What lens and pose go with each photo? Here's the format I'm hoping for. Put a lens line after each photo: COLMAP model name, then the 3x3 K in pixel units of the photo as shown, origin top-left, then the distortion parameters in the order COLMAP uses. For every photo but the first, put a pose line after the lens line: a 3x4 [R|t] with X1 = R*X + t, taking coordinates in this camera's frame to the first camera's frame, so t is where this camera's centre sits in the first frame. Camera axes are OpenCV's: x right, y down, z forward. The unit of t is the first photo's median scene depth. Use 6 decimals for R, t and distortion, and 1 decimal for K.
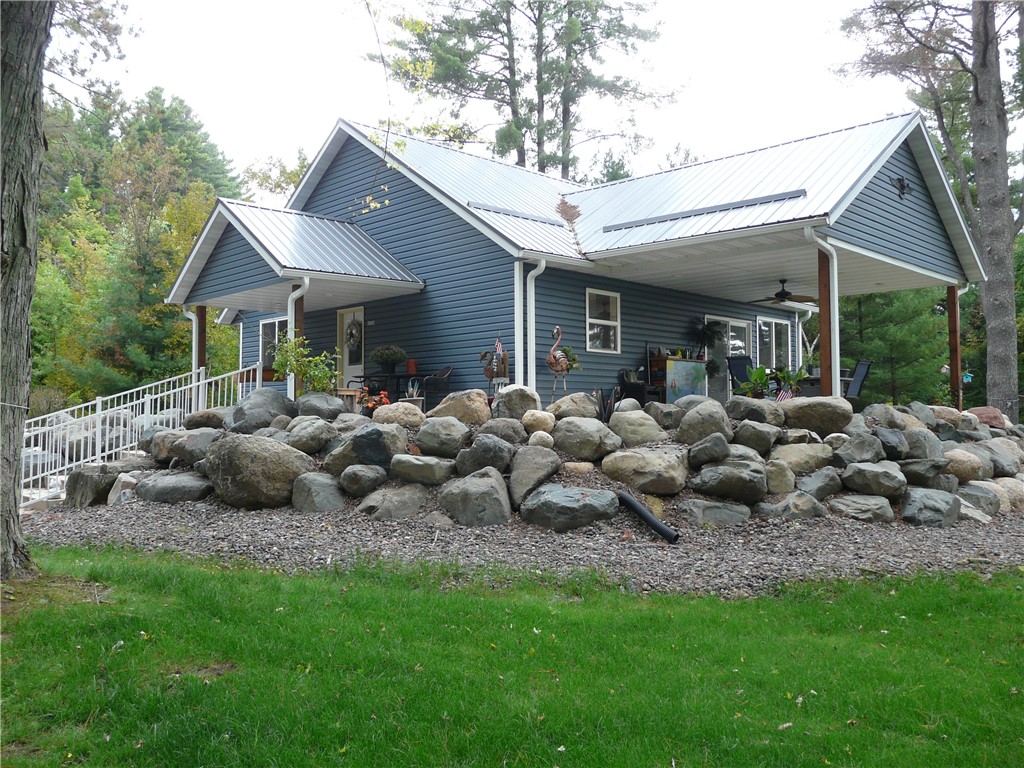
lens RADIAL K [[821.9, 0, 506.5], [0, 821.9, 383.0], [0, 0, 1]] dist [-0.012438, -0.005252]
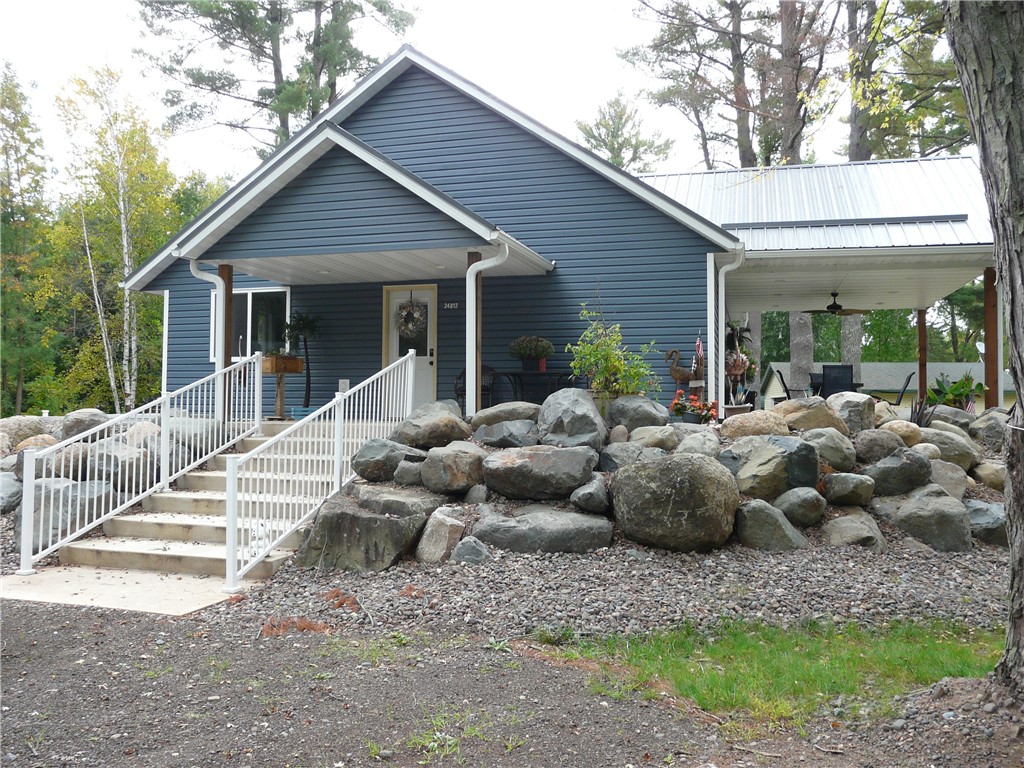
lens RADIAL K [[821.9, 0, 511.7], [0, 821.9, 382.1], [0, 0, 1]] dist [-0.012438, -0.005252]
pose [[0.873312, 0.024615, 0.486539, -0.546171], [-0.026888, 0.999636, -0.002312, 0.002898], [-0.486418, -0.011063, 0.873656, 0.281868]]
